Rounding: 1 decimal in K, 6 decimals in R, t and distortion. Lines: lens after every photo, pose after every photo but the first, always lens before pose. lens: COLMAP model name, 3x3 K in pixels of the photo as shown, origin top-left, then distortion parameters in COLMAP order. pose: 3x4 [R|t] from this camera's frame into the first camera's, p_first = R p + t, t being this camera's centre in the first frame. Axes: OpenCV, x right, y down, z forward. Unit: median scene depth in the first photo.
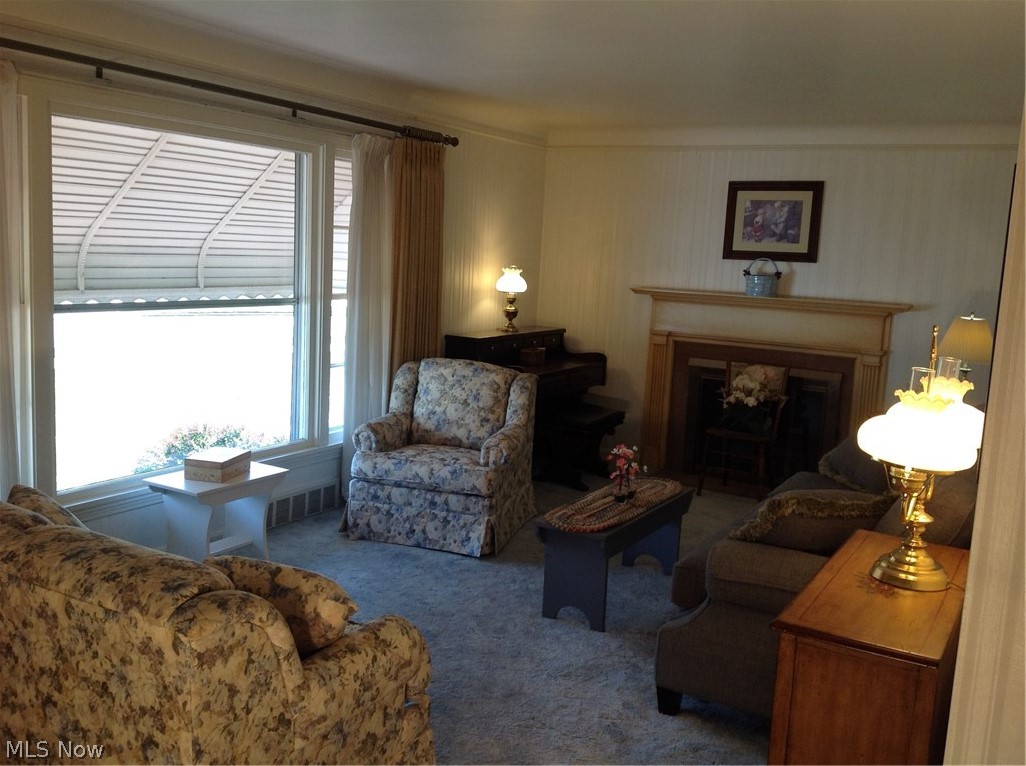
lens RADIAL K [[958.8, 0, 497.3], [0, 958.8, 381.5], [0, 0, 1]] dist [0.149084, -0.318532]
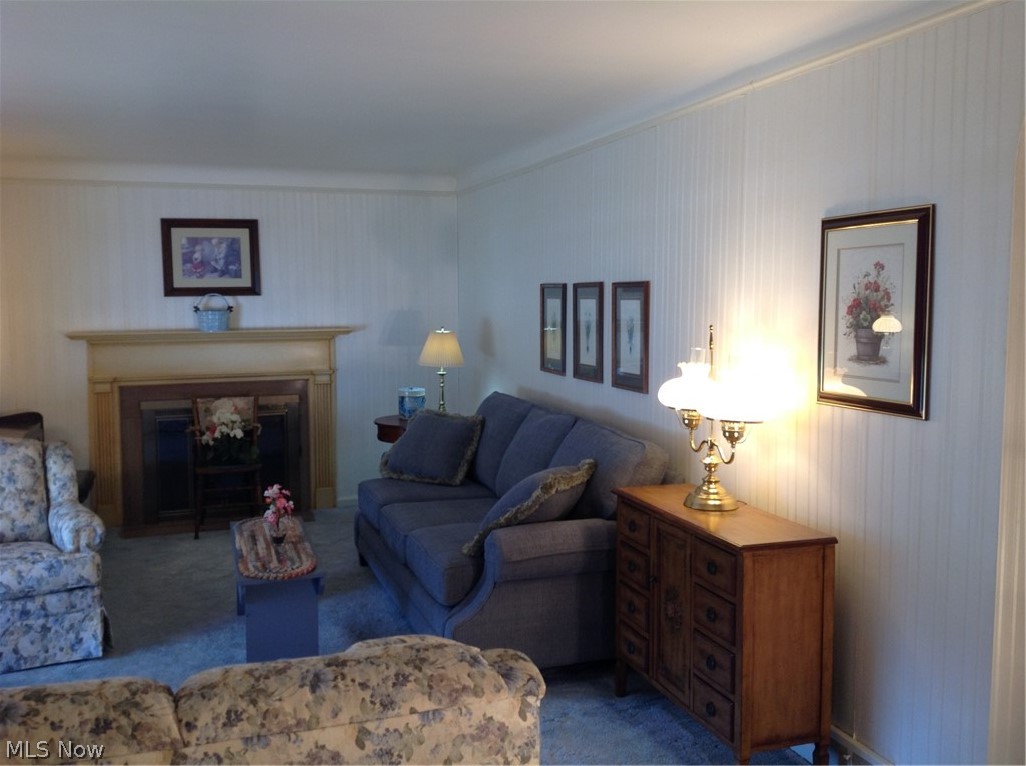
lens RADIAL K [[962.0, 0, 507.3], [0, 962.0, 371.9], [0, 0, 1]] dist [0.149137, -0.301214]
pose [[0.668321, -0.121392, 0.733901, -0.342178], [0.152830, 0.987955, 0.024241, -0.029329], [-0.728004, 0.095961, 0.678824, 0.110900]]
